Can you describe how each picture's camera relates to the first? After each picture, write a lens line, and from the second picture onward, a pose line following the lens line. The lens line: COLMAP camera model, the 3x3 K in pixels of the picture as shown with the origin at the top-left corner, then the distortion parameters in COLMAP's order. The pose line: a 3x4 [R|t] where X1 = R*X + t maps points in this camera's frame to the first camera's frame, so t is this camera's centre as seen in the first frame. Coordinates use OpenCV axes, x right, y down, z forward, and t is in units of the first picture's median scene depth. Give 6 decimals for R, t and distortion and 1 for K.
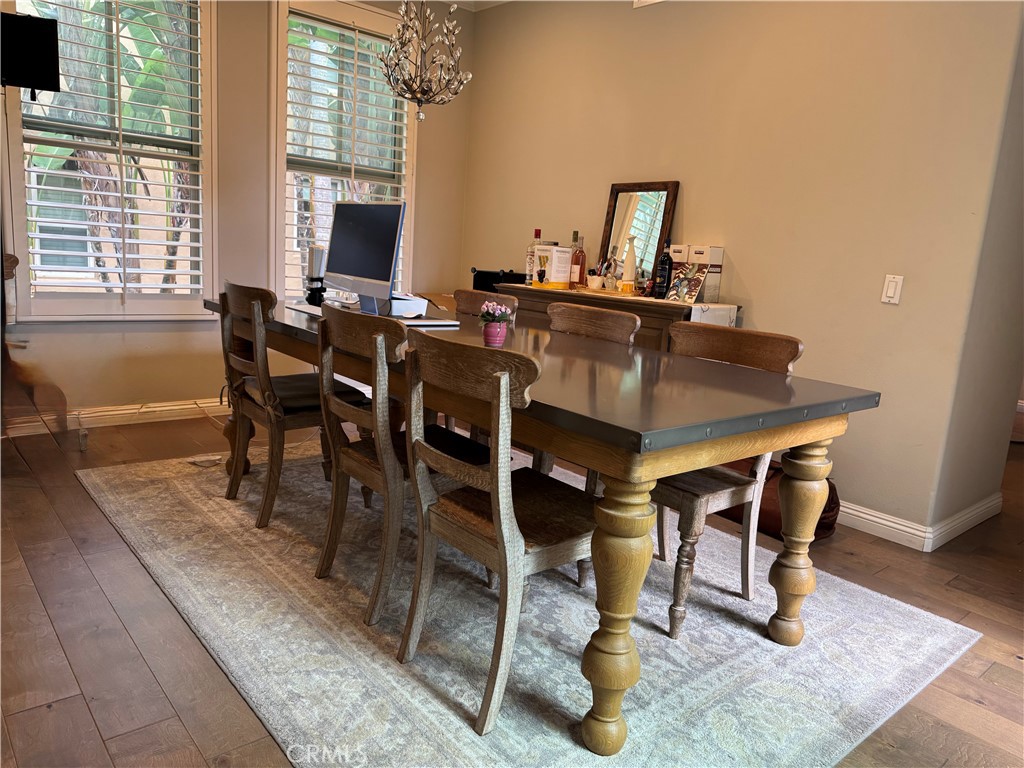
lens RADIAL K [[713.4, 0, 512.0], [0, 713.4, 384.0], [0, 0, 1]] dist [0.165584, -0.218020]
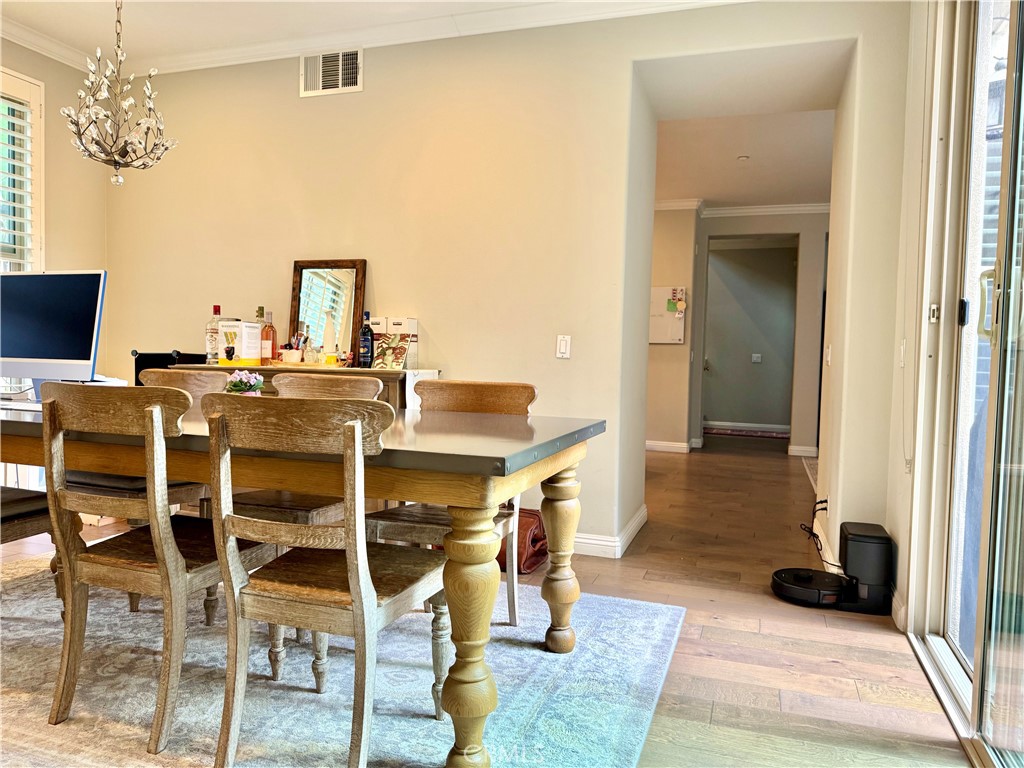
lens RADIAL K [[713.4, 0, 512.0], [0, 713.4, 384.0], [0, 0, 1]] dist [0.165584, -0.218020]
pose [[0.874439, -0.072781, 0.479644, -0.156509], [0.127379, 0.988439, -0.082239, 0.022768], [-0.468114, 0.133010, 0.873601, 0.004602]]
